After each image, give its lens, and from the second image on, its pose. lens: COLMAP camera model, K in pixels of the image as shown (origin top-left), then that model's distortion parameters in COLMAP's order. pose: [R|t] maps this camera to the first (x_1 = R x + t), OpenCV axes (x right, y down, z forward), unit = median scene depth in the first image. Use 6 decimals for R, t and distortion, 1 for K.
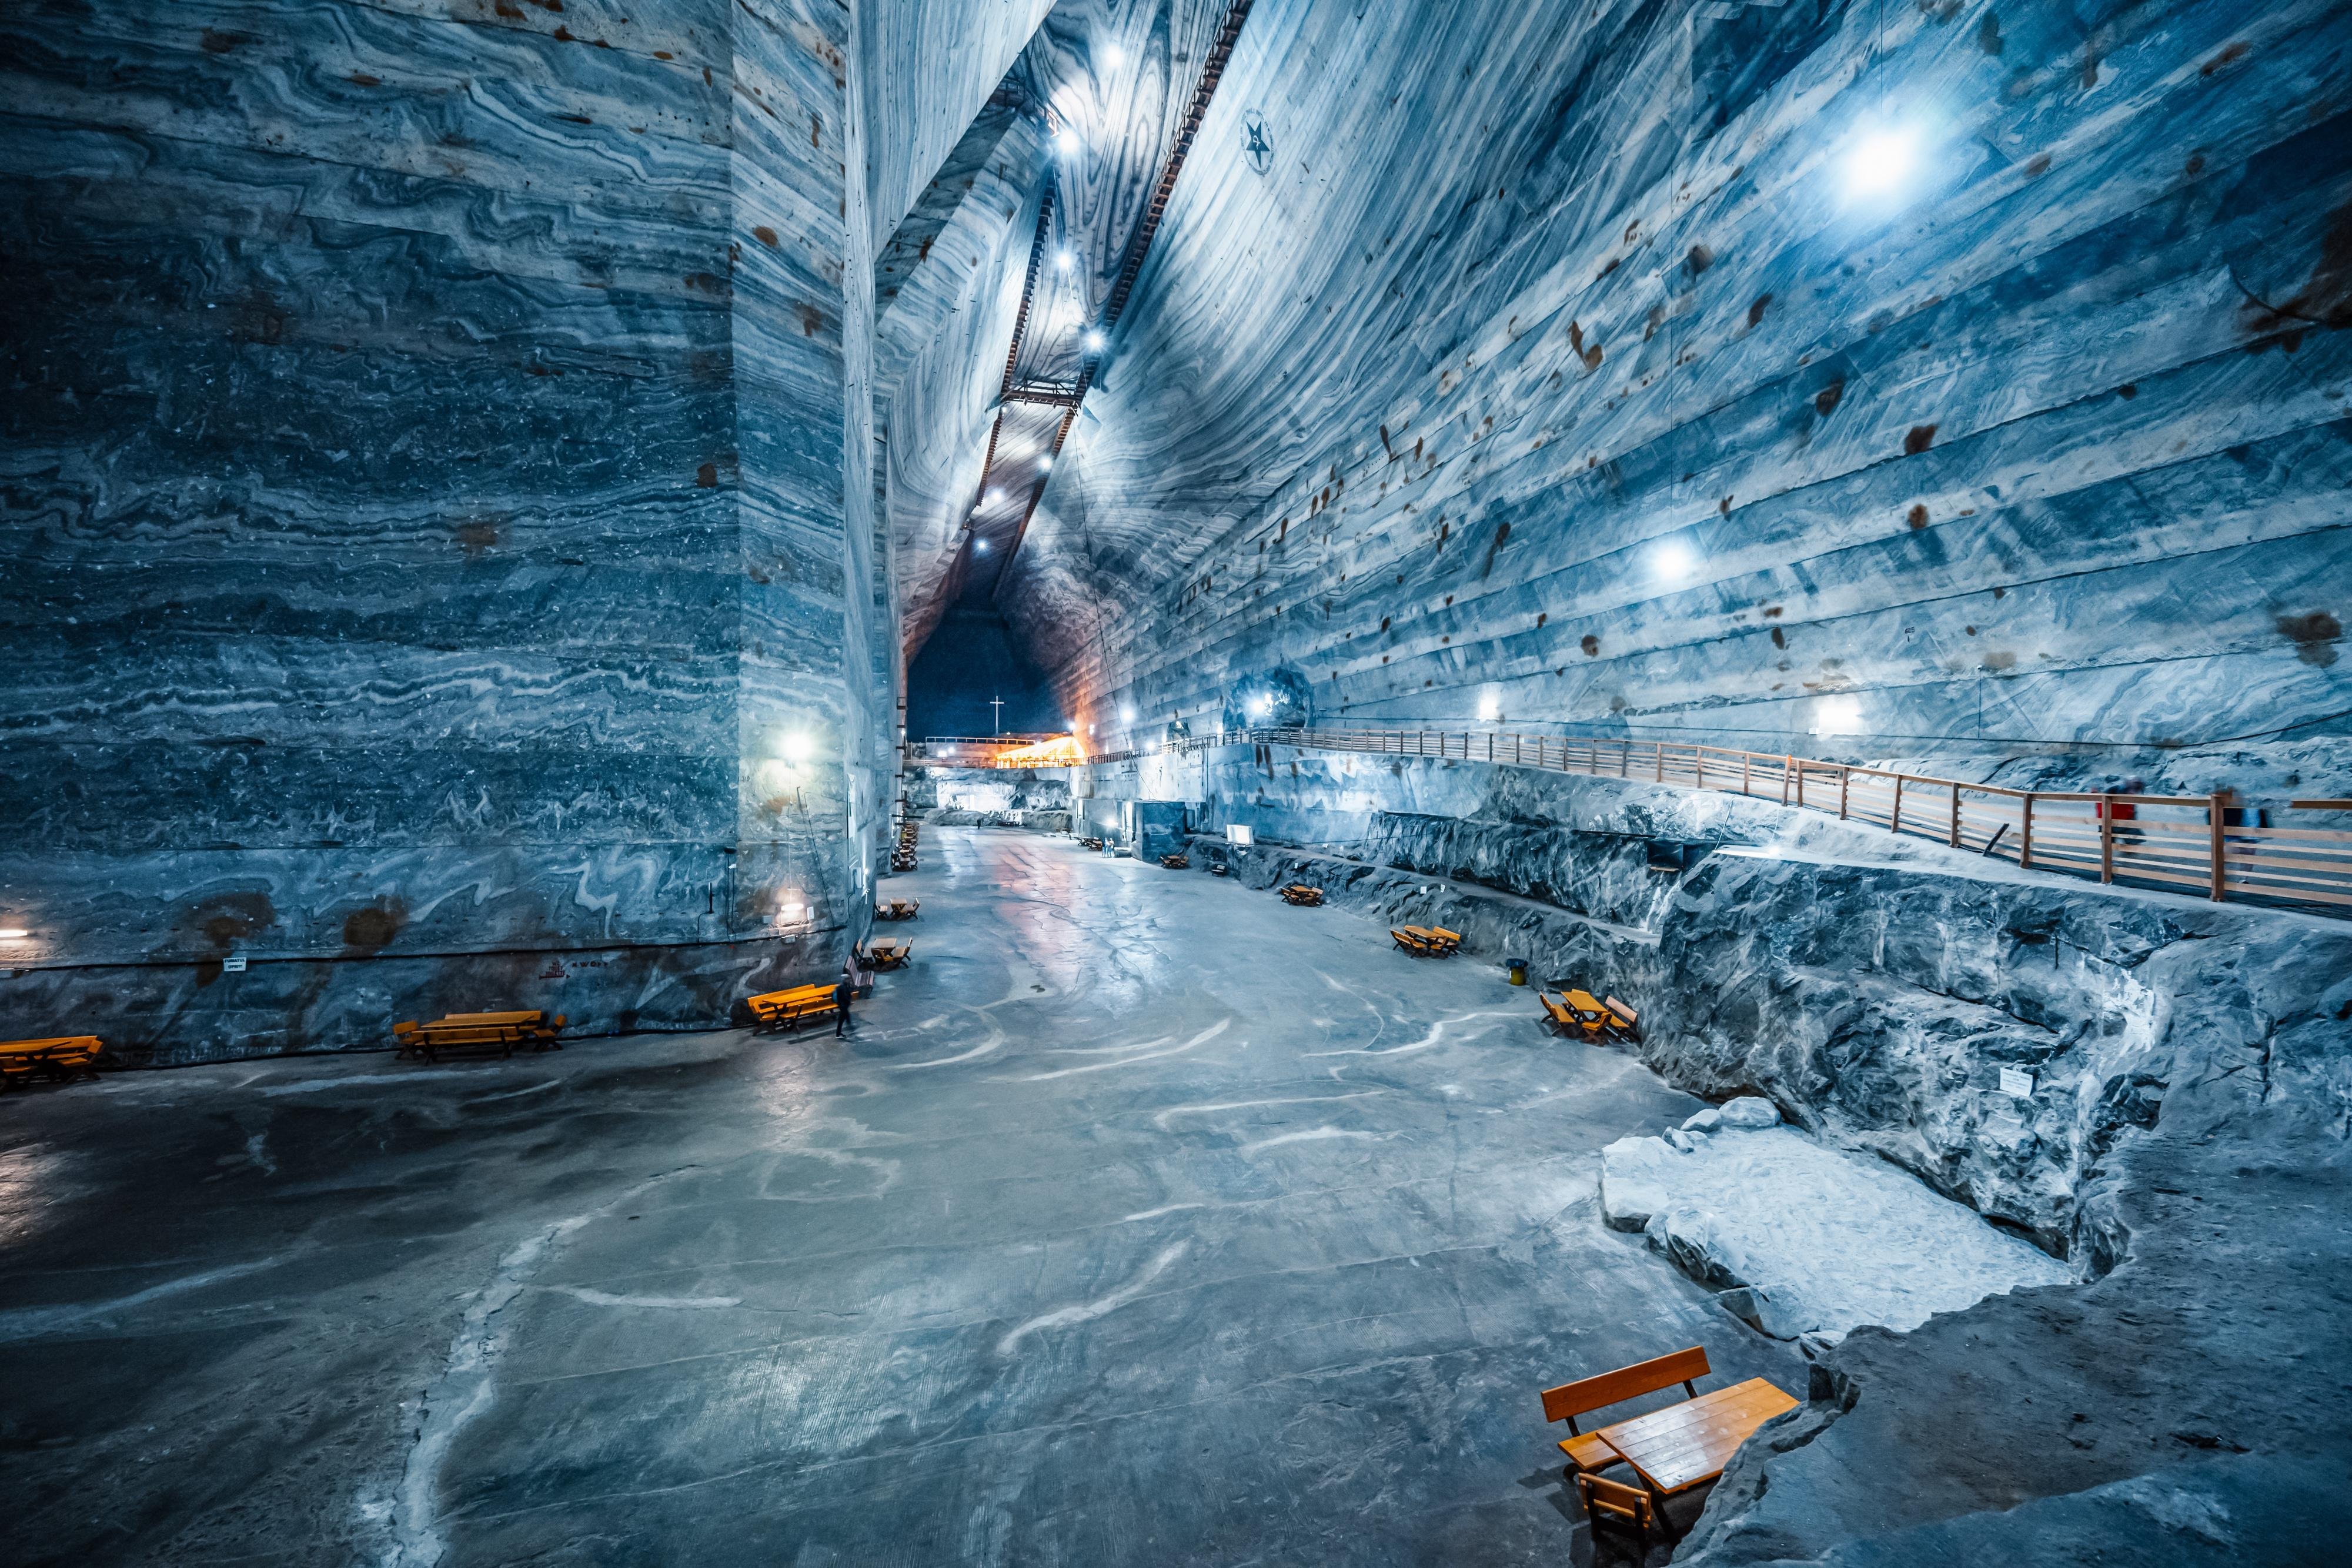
lens RADIAL K [[924.1, 0, 1177.4], [0, 924.1, 765.4], [0, 0, 1]] dist [-0.001869, -0.000485]
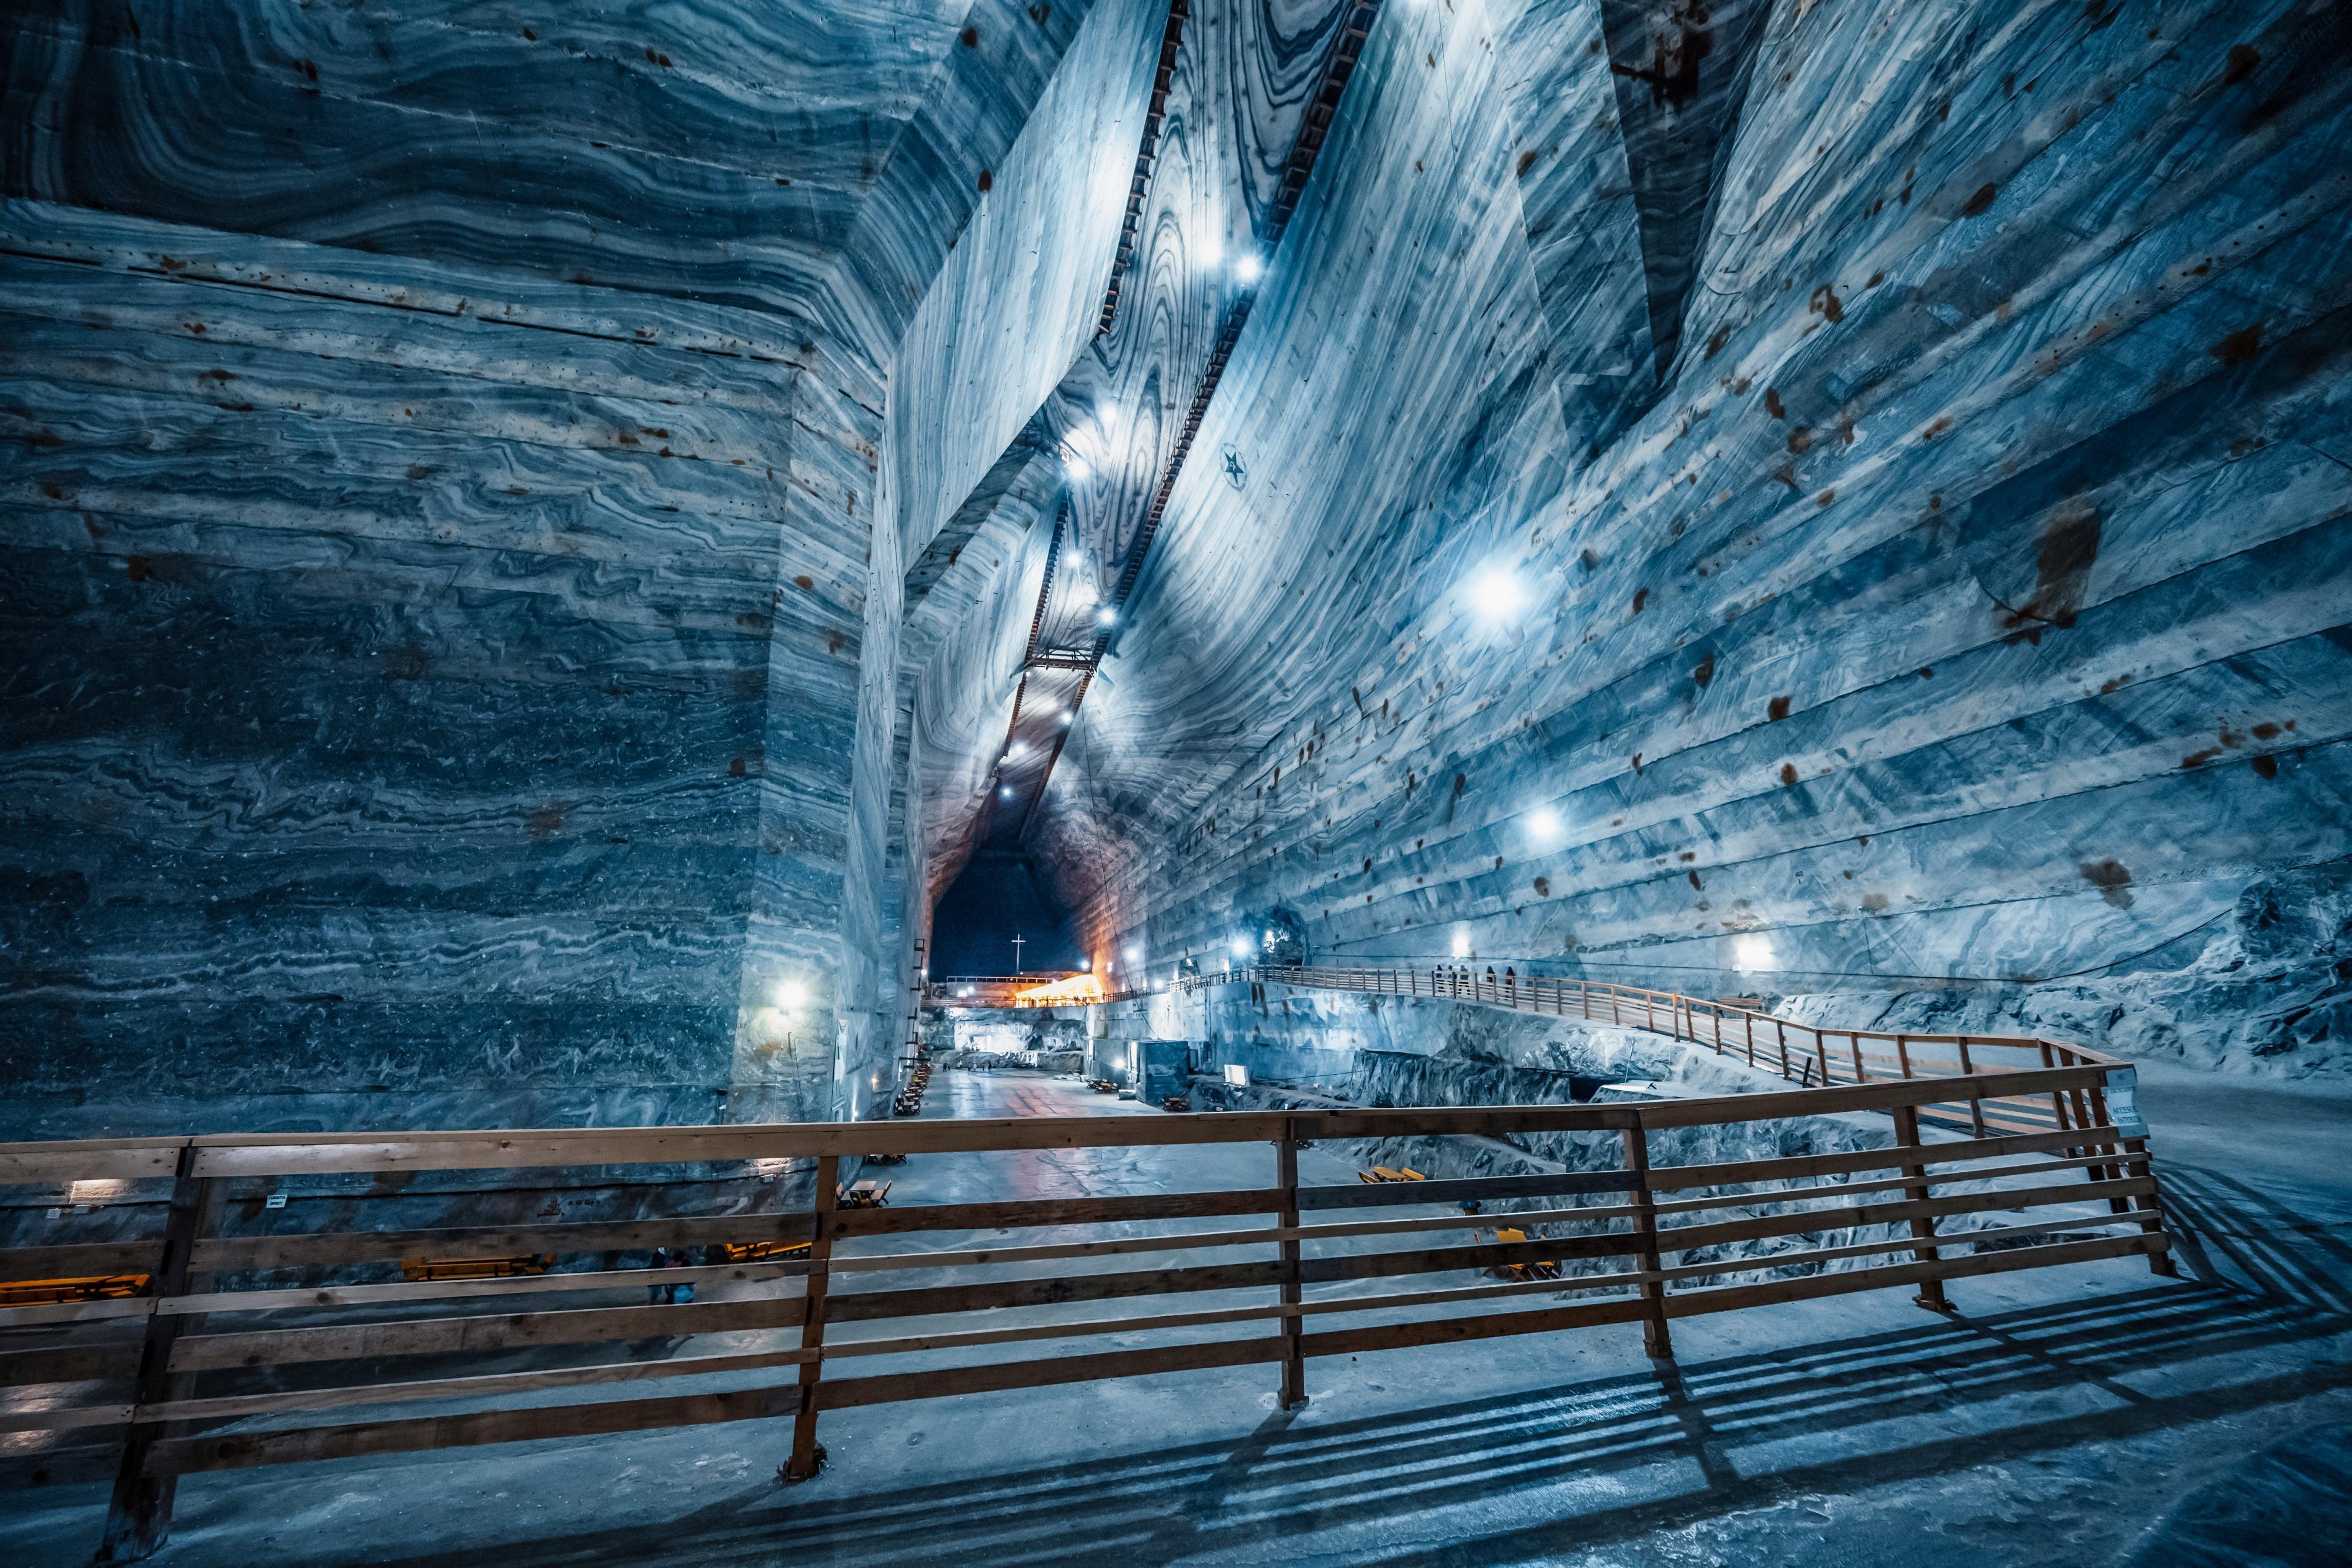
lens RADIAL K [[924.1, 0, 1177.4], [0, 924.1, 765.4], [0, 0, 1]] dist [-0.001869, -0.000485]
pose [[0.999144, -0.020408, -0.035979, 0.096982], [0.010877, 0.968834, -0.247471, -0.007461], [0.039908, 0.246868, 0.968227, -0.133203]]
